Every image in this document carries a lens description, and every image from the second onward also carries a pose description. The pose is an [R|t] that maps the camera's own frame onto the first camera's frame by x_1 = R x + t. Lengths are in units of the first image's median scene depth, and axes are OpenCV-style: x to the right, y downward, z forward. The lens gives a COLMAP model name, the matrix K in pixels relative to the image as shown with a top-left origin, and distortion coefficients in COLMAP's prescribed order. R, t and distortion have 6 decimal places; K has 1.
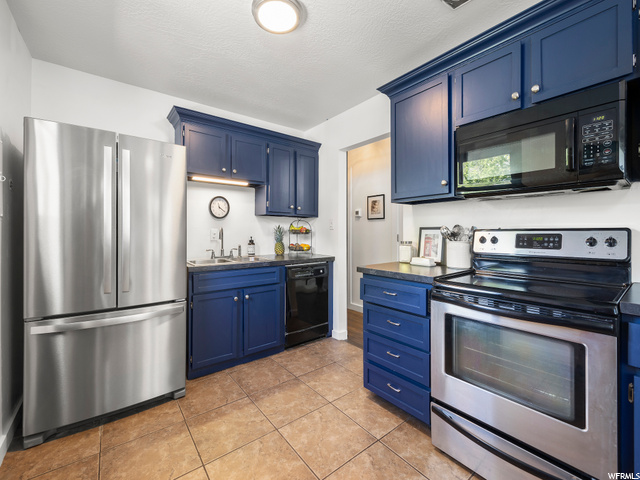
lens RADIAL K [[272.3, 0, 318.4], [0, 272.3, 233.1], [0, 0, 1]] dist [0.000535, 0.000383]
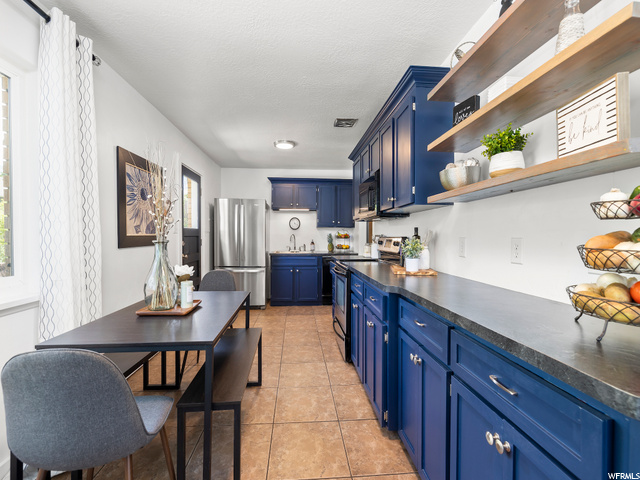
lens RADIAL K [[272.3, 0, 316.5], [0, 272.3, 240.1], [0, 0, 1]] dist [0.000535, 0.000383]
pose [[0.837872, 0.009442, -0.545785, 1.192385], [-0.002589, 0.999908, 0.013323, -0.012786], [0.545861, -0.009750, 0.837819, -0.717843]]
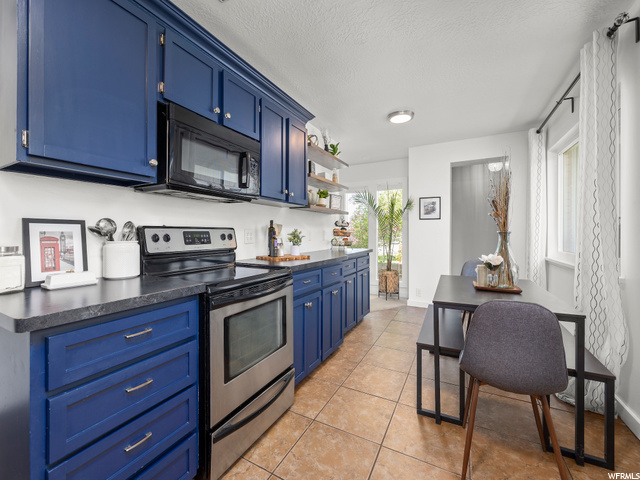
lens RADIAL K [[272.3, 0, 314.8], [0, 272.3, 234.2], [0, 0, 1]] dist [0.000535, 0.000383]
pose [[-0.405955, 0.001133, 0.913893, -0.376965], [0.005585, 0.999984, 0.001241, 0.013246], [-0.913876, 0.005608, -0.405954, 0.851589]]
